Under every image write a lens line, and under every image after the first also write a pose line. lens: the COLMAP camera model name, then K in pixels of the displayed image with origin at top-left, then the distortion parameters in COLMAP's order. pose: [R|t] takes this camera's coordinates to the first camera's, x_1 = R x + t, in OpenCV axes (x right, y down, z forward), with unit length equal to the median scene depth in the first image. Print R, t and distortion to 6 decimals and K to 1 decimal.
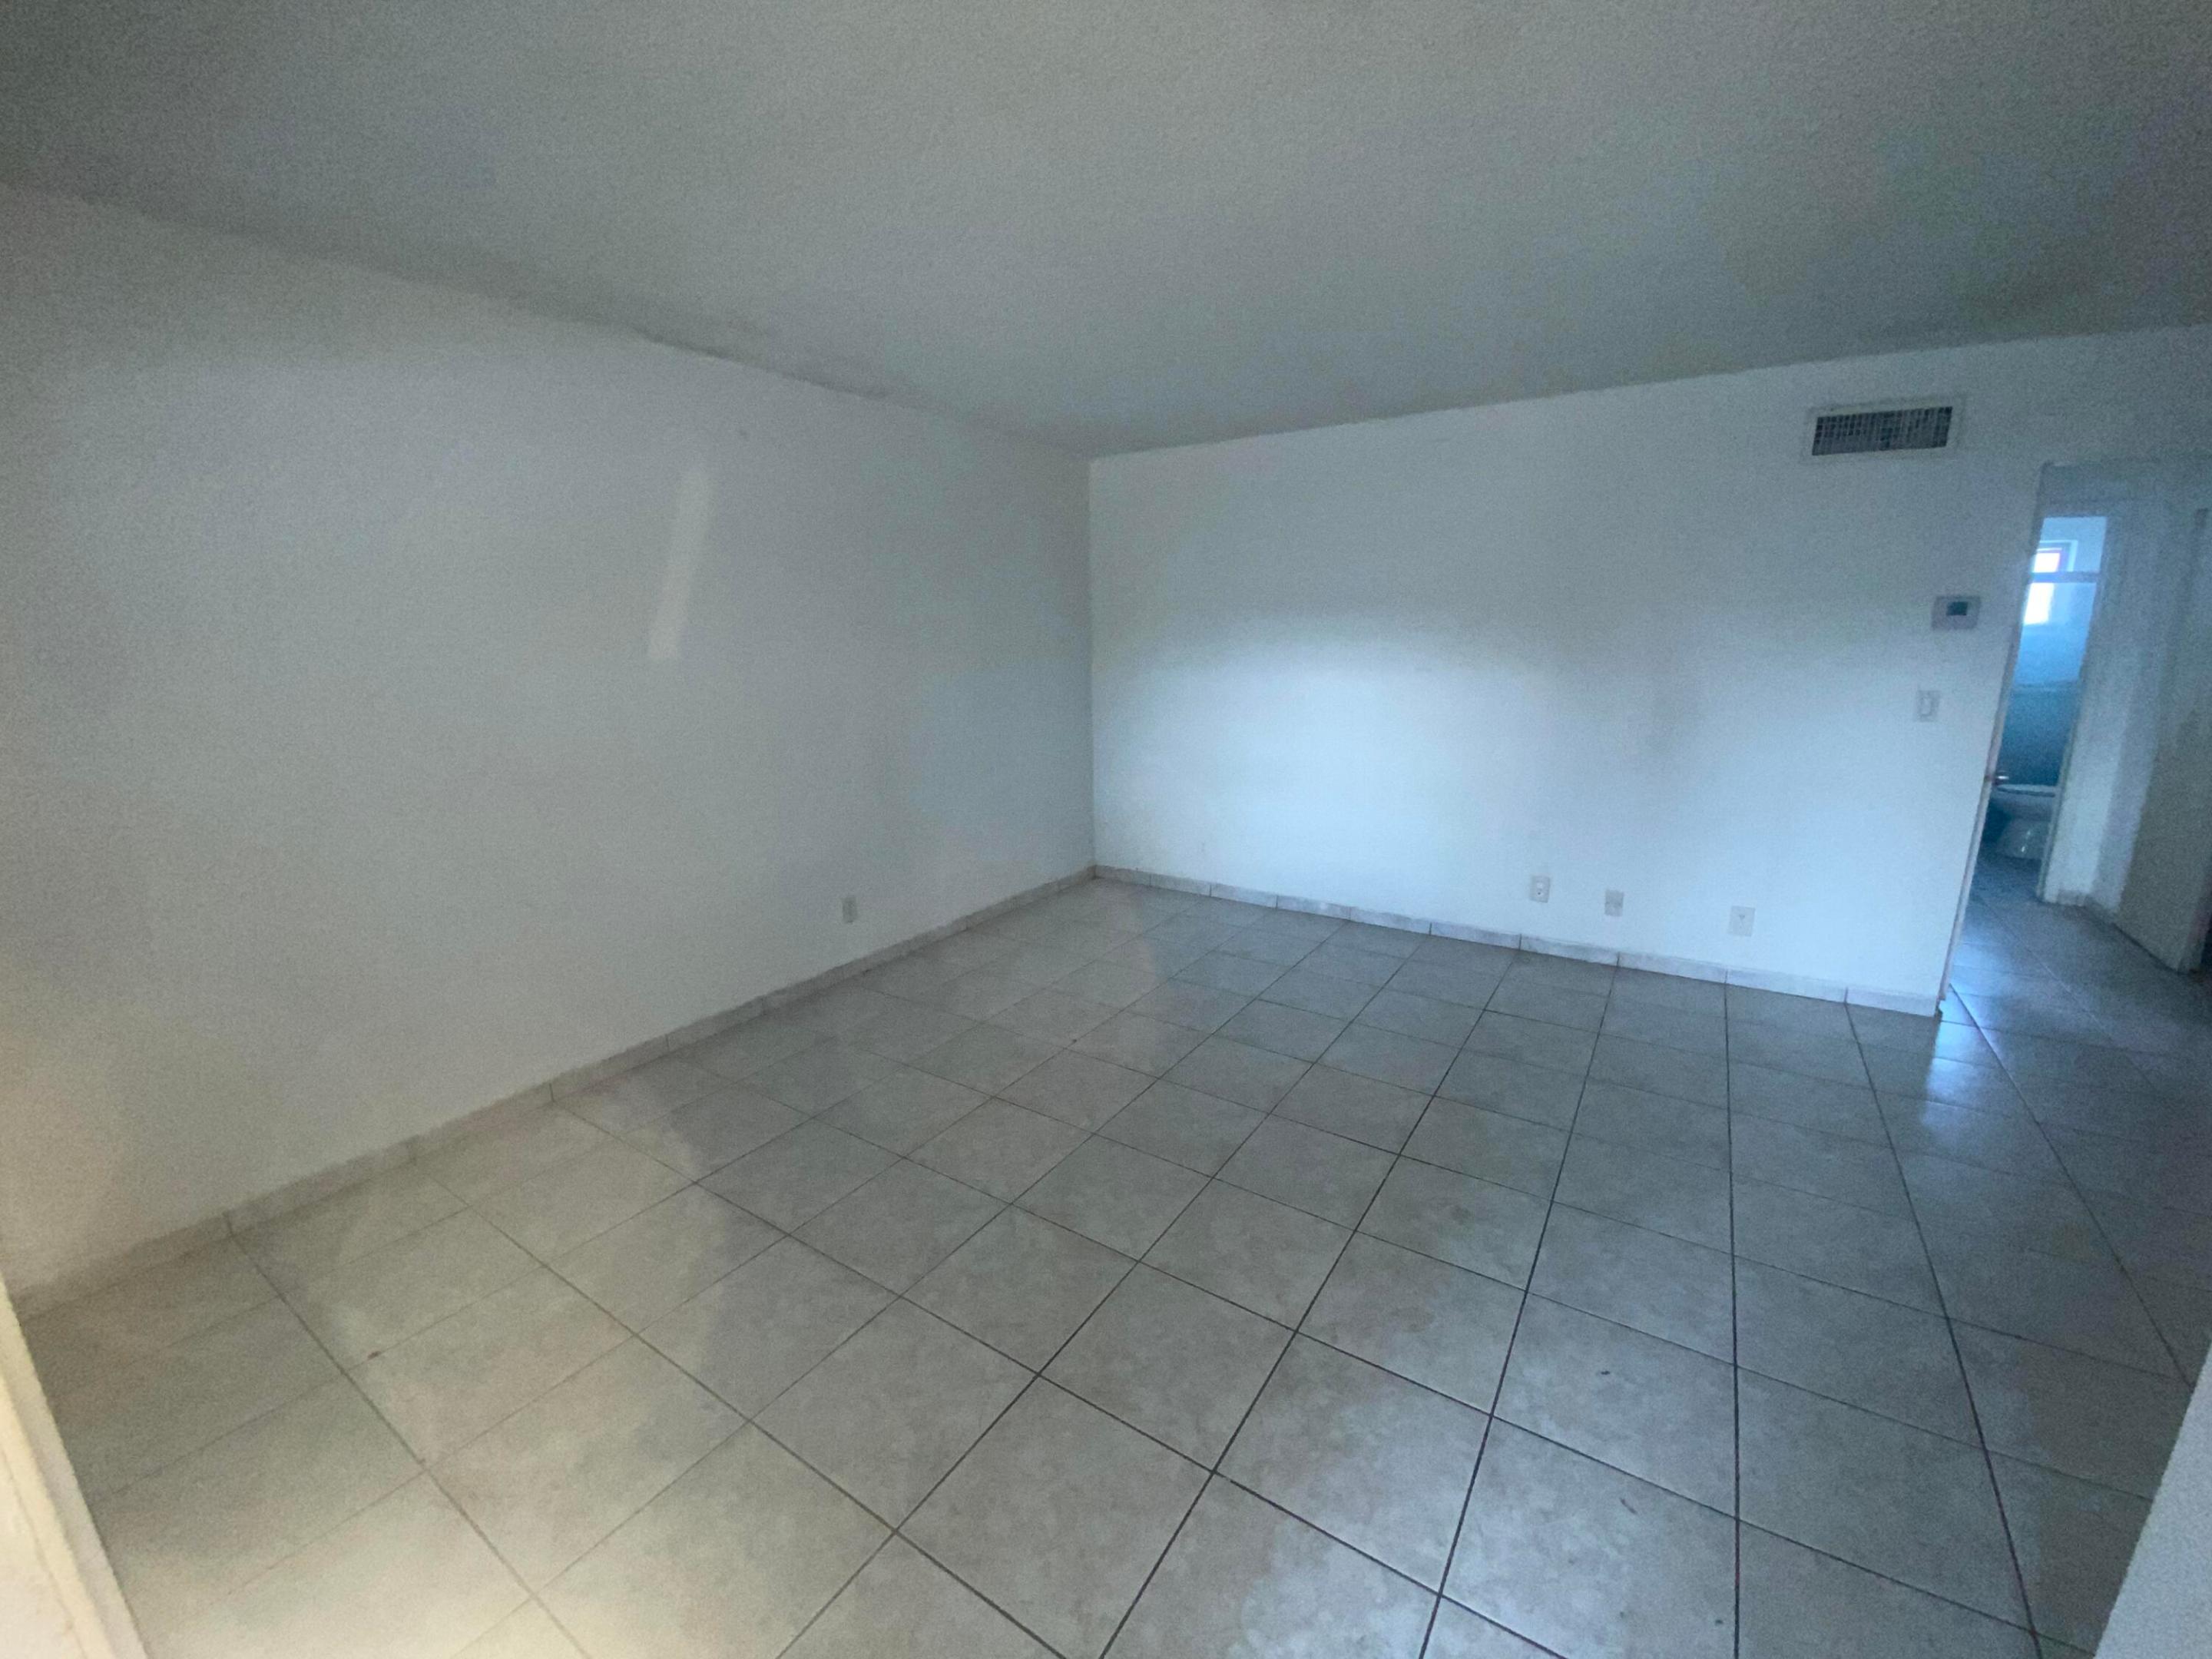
lens RADIAL K [[890.7, 0, 1106.0], [0, 890.7, 829.5], [0, 0, 1]] dist [0.028327, -0.021233]
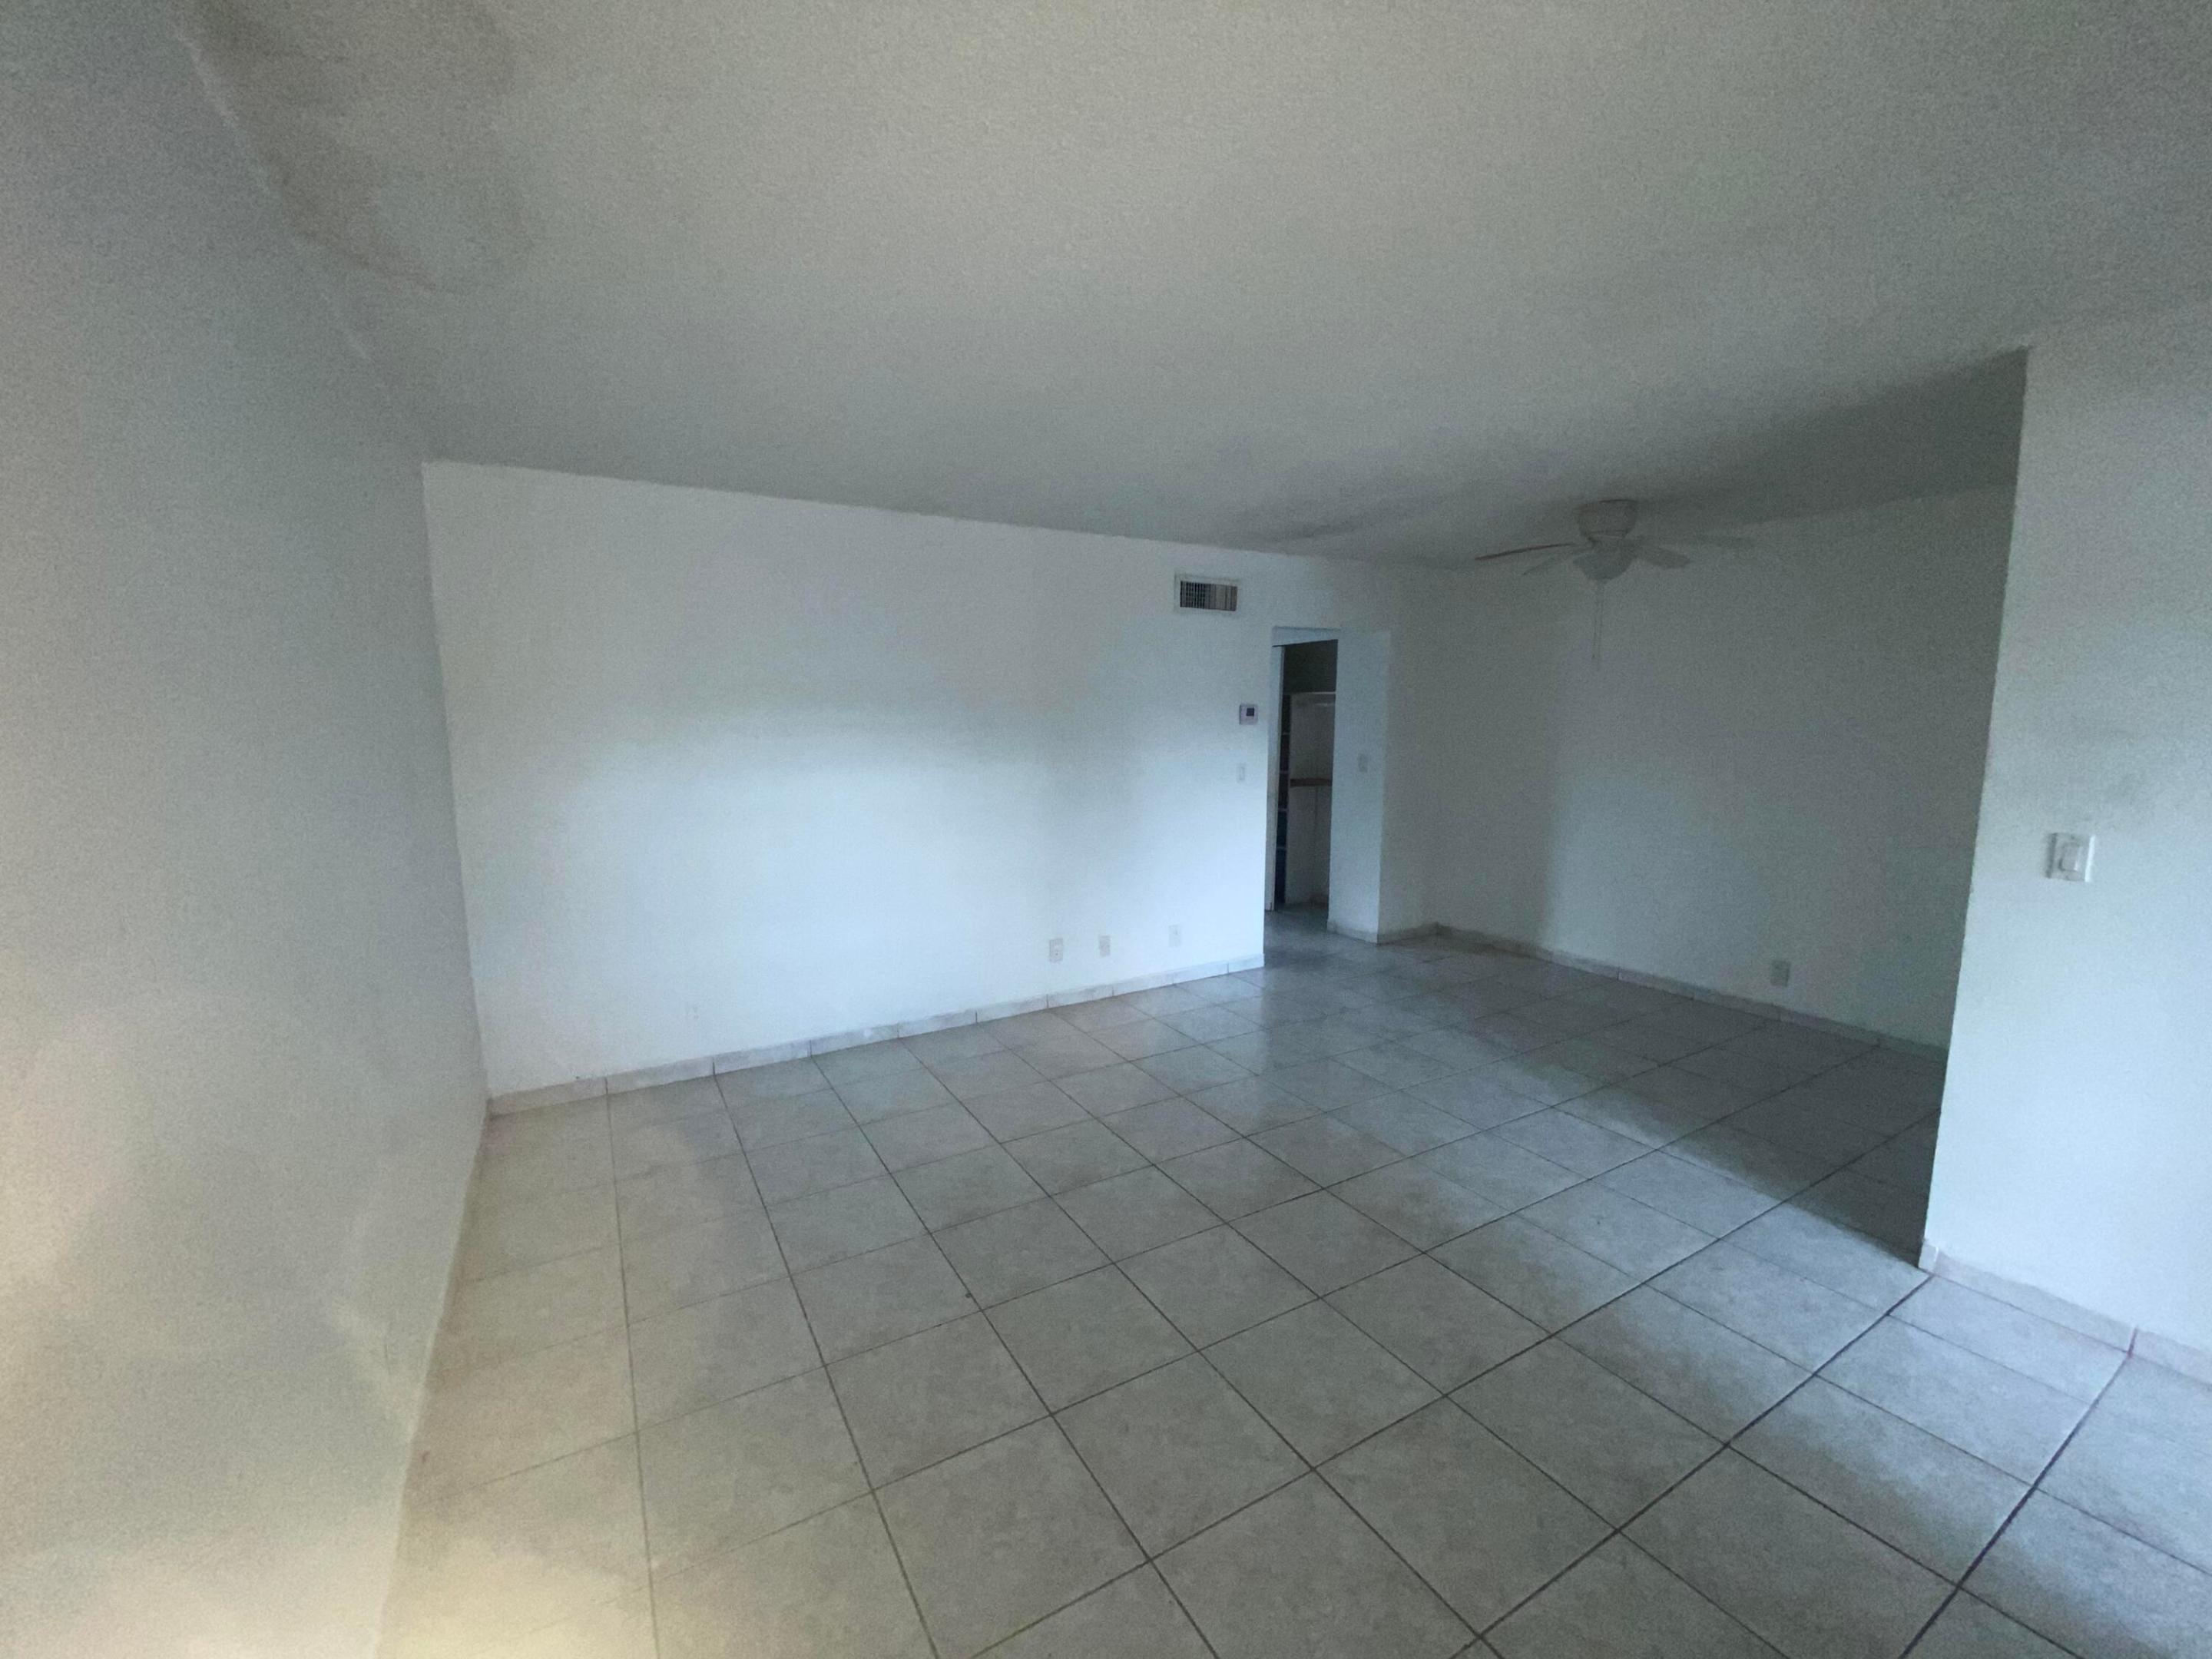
lens RADIAL K [[890.7, 0, 1106.0], [0, 890.7, 829.5], [0, 0, 1]] dist [0.028327, -0.021233]
pose [[0.445752, -0.120658, 0.886987, -0.499652], [0.190421, 0.980976, 0.037748, -0.121792], [-0.874668, 0.152075, 0.460248, 0.427653]]
